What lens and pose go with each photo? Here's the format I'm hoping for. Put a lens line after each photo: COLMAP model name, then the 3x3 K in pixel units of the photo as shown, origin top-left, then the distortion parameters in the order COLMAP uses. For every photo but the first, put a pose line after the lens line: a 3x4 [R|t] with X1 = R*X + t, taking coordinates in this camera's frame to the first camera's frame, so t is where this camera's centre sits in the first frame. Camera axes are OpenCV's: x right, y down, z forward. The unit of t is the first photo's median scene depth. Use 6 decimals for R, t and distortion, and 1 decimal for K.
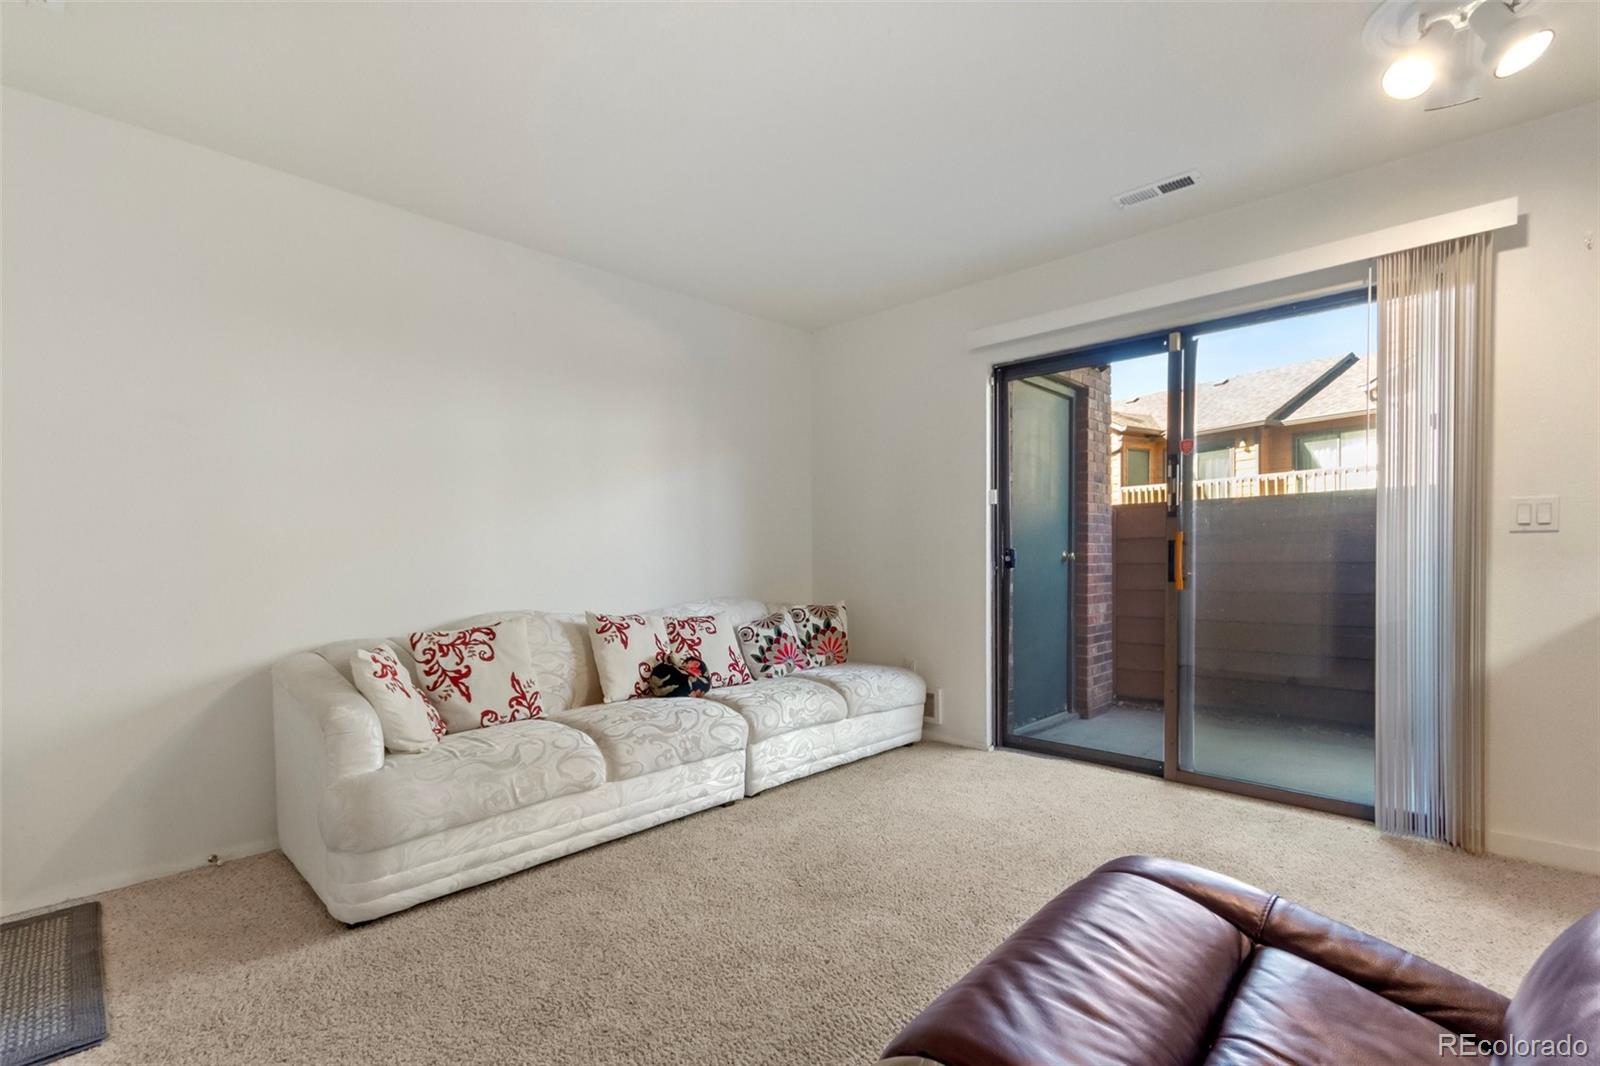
lens RADIAL K [[725.8, 0, 775.1], [0, 725.8, 583.2], [0, 0, 1]] dist [0.000600, 0.000016]
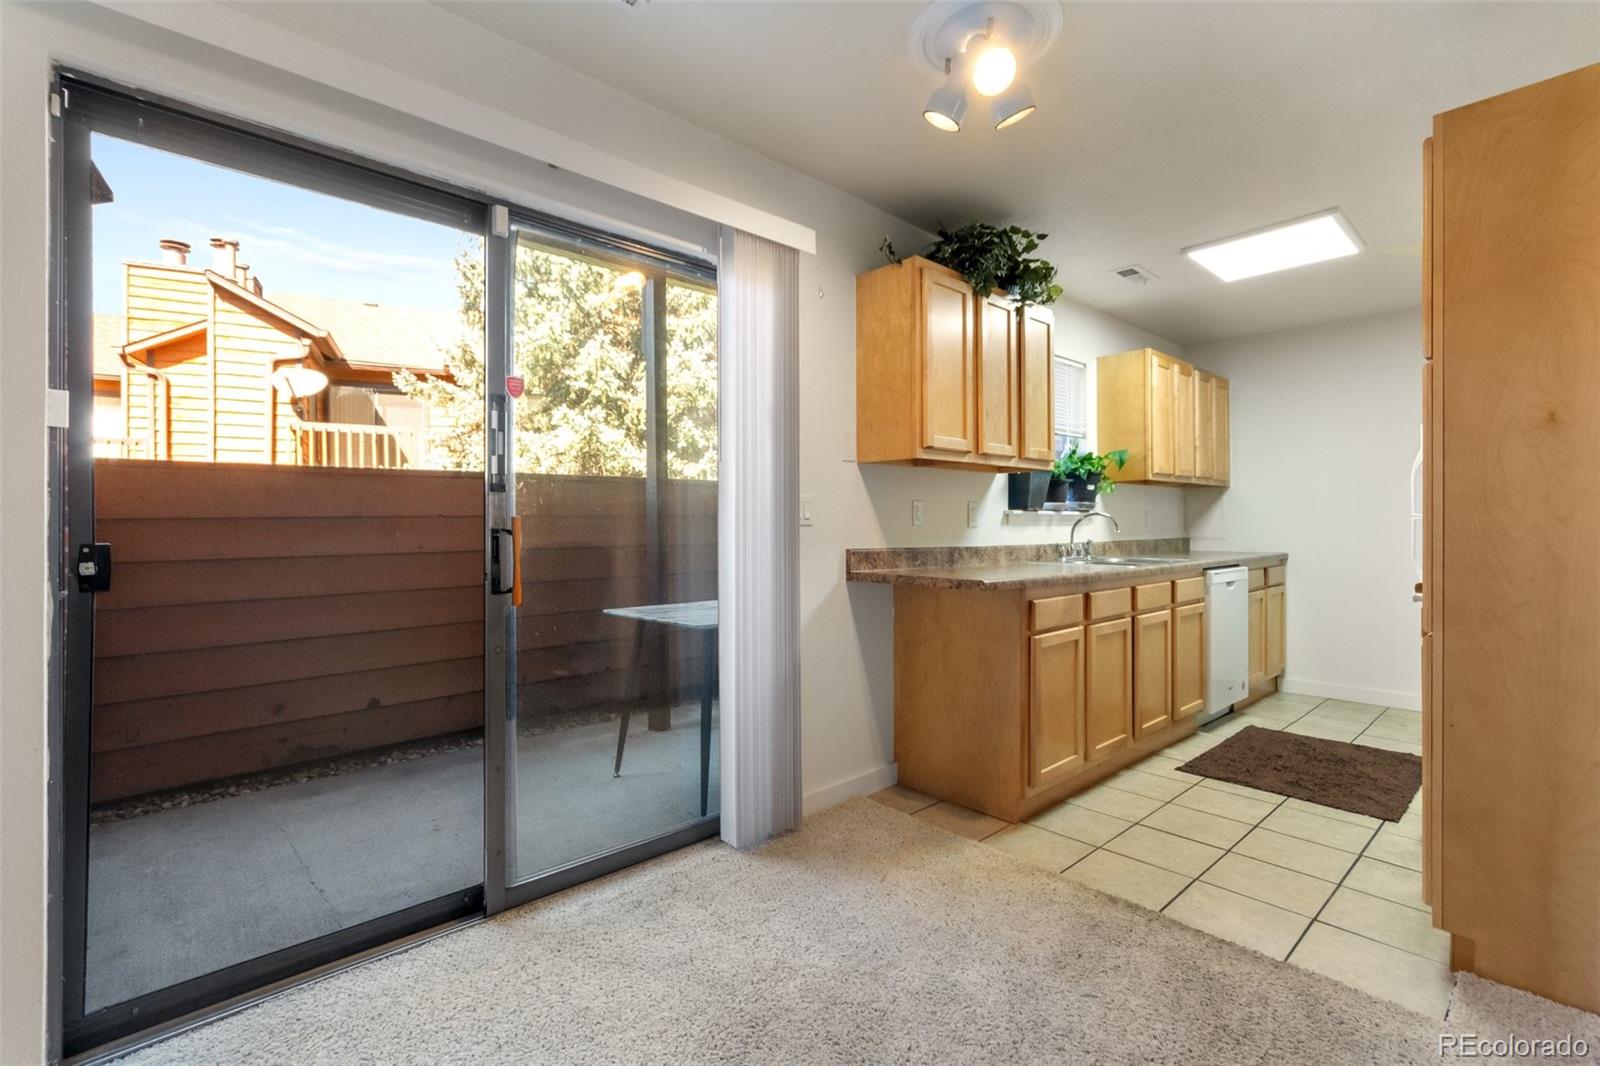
lens RADIAL K [[715.0, 0, 784.0], [0, 715.0, 523.9], [0, 0, 1]] dist [0.004988, -0.001051]
pose [[0.057062, 0.011135, 0.998309, -0.067110], [0.041950, 0.999028, -0.013541, -0.050323], [-0.997489, 0.042652, 0.056540, 0.808486]]
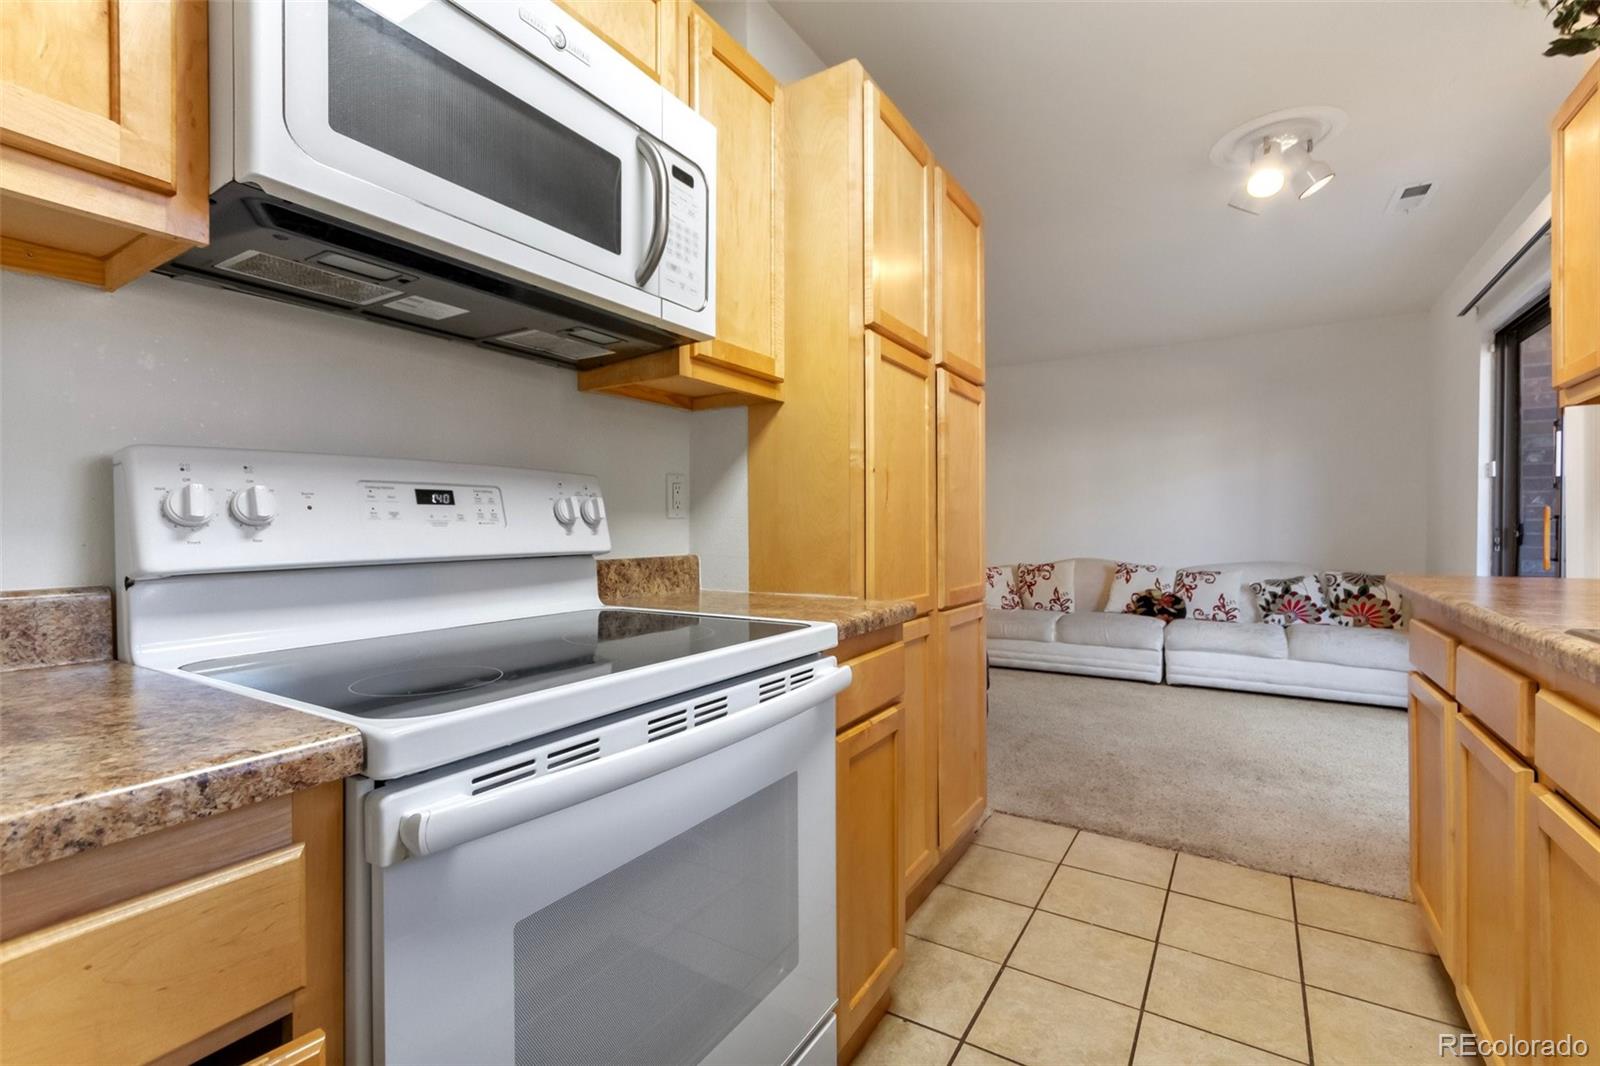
lens RADIAL K [[705.6, 0, 783.2], [0, 705.6, 533.7], [0, 0, 1]] dist [0.003997, -0.000860]
pose [[0.202960, 0.013868, -0.979089, 1.380664], [-0.035617, 0.999343, 0.006771, -0.009295], [0.978539, 0.033498, 0.203320, -0.132416]]
